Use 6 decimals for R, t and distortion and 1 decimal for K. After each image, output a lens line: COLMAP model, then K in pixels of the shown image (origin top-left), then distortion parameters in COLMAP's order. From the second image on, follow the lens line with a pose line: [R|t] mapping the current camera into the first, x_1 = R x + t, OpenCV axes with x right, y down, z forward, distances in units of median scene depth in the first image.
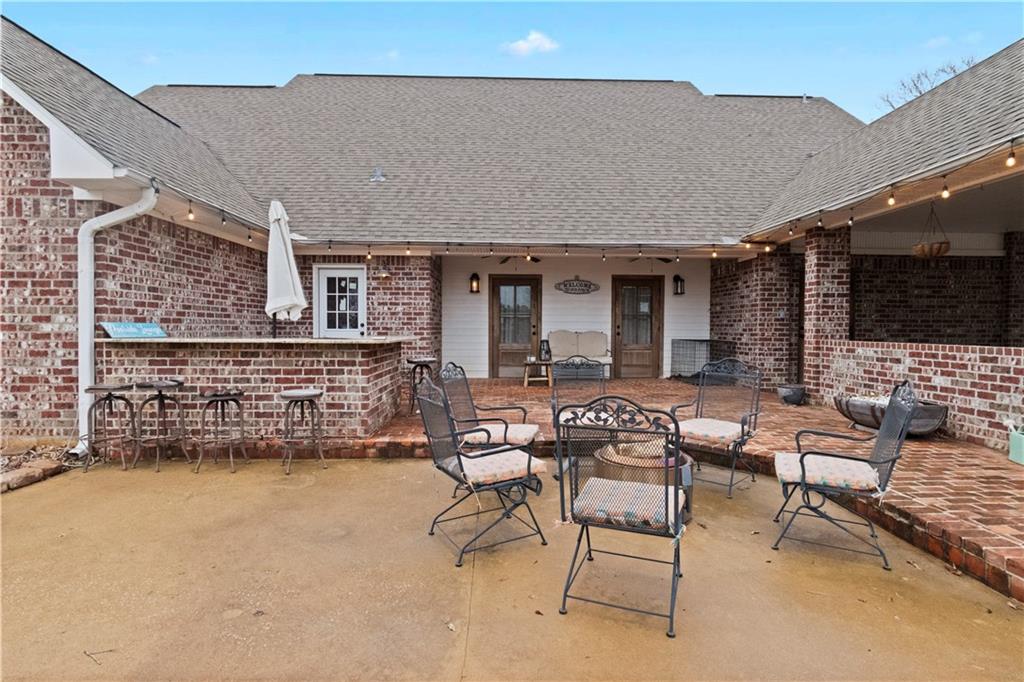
lens RADIAL K [[506.8, 0, 512.0], [0, 506.8, 341.0], [0, 0, 1]] dist [-0.004406, -0.000262]
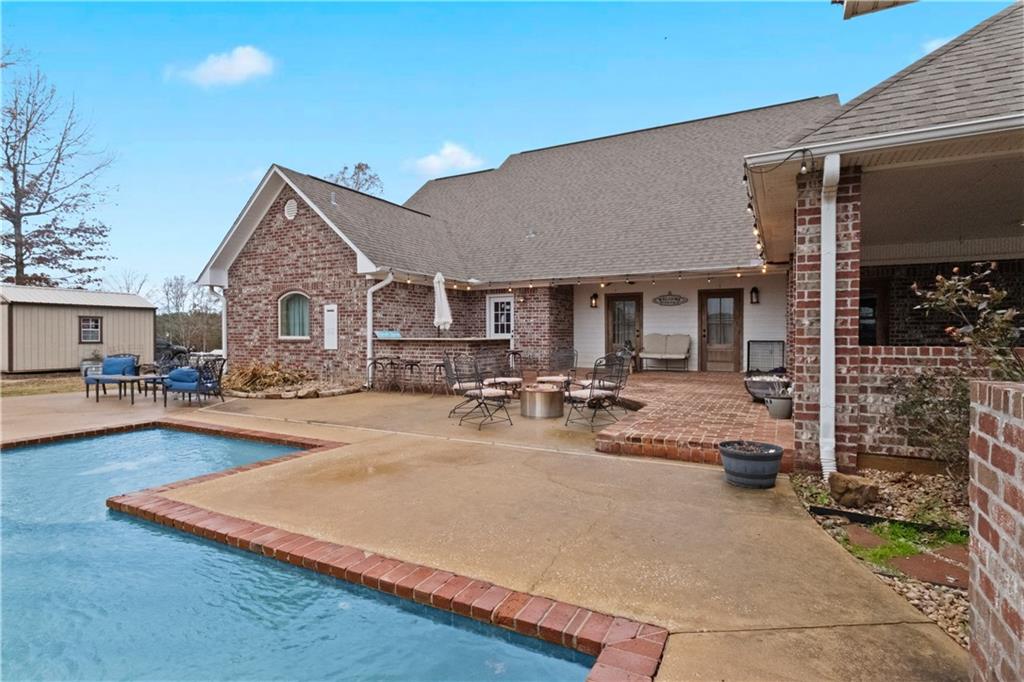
lens RADIAL K [[506.8, 0, 512.0], [0, 506.8, 341.0], [0, 0, 1]] dist [-0.004406, -0.000262]
pose [[0.867750, 0.000620, -0.497001, 0.520088], [-0.005864, 0.999942, -0.008991, 0.014969], [0.496967, 0.010717, 0.867703, -0.412750]]
